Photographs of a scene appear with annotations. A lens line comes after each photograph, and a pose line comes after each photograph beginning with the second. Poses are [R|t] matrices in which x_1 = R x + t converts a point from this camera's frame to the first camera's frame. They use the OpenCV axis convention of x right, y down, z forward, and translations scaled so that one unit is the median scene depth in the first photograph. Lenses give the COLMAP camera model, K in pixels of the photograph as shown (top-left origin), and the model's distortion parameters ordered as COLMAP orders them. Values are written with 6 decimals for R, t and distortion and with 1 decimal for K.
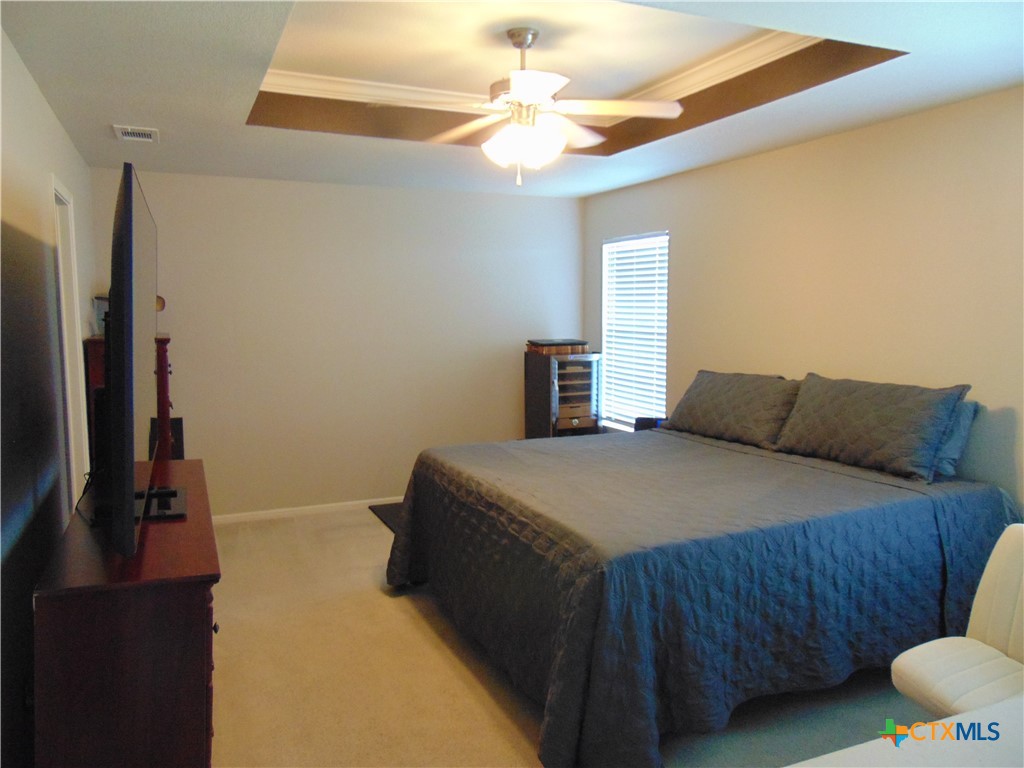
lens RADIAL K [[767.2, 0, 512.0], [0, 767.2, 384.0], [0, 0, 1]] dist [-0.020023, 0.065363]
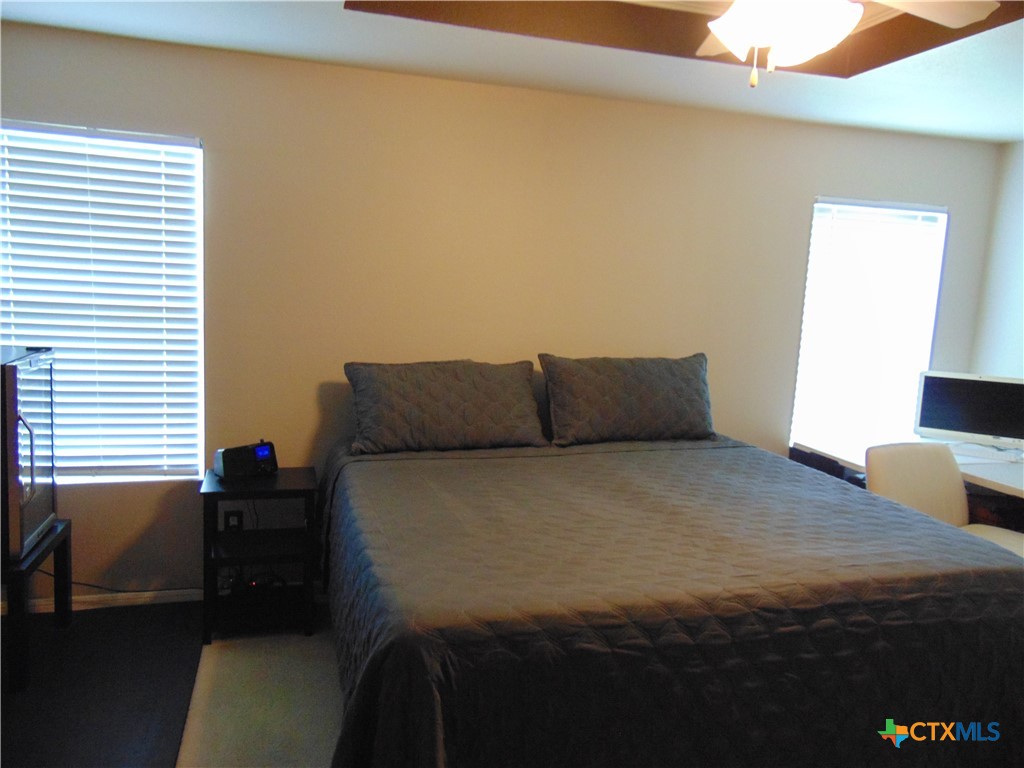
lens RADIAL K [[767.2, 0, 512.0], [0, 767.2, 384.0], [0, 0, 1]] dist [-0.020023, 0.065363]
pose [[0.136931, -0.127925, 0.982286, -0.494648], [0.052655, 0.991164, 0.121741, -0.088587], [-0.989180, 0.035052, 0.142457, 0.867222]]
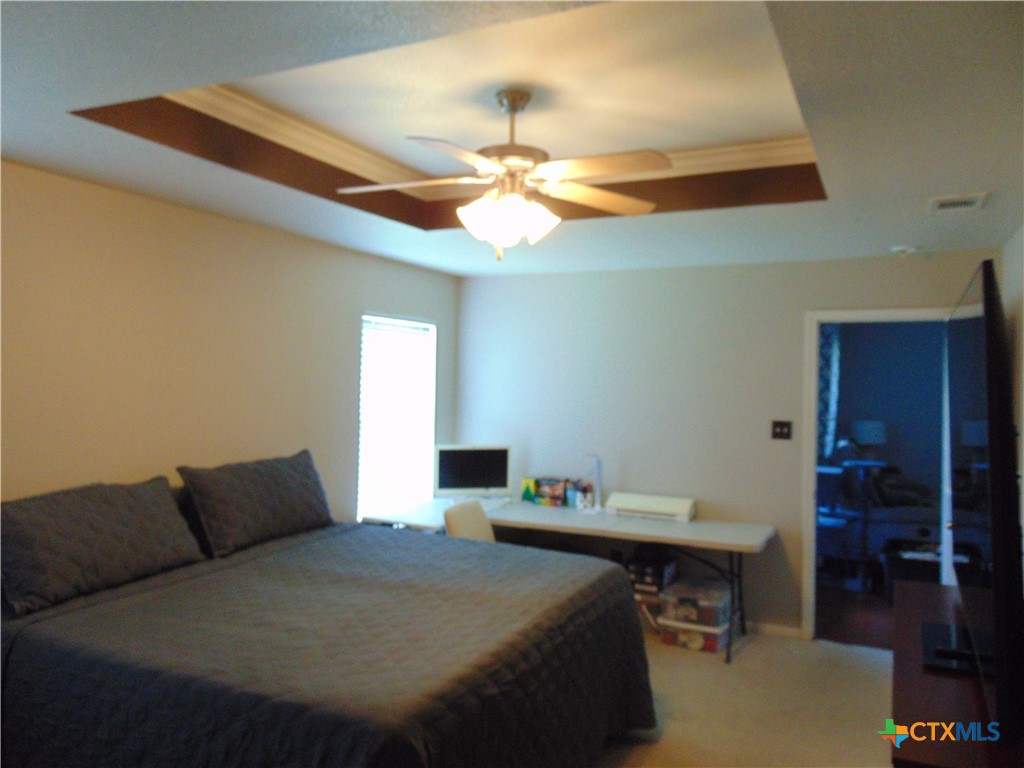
lens RADIAL K [[767.2, 0, 512.0], [0, 767.2, 384.0], [0, 0, 1]] dist [-0.020023, 0.065363]
pose [[-0.636958, -0.018616, 0.770674, -0.513381], [0.056121, 0.995936, 0.070441, -0.144826], [-0.768853, 0.088119, -0.633325, 1.204807]]
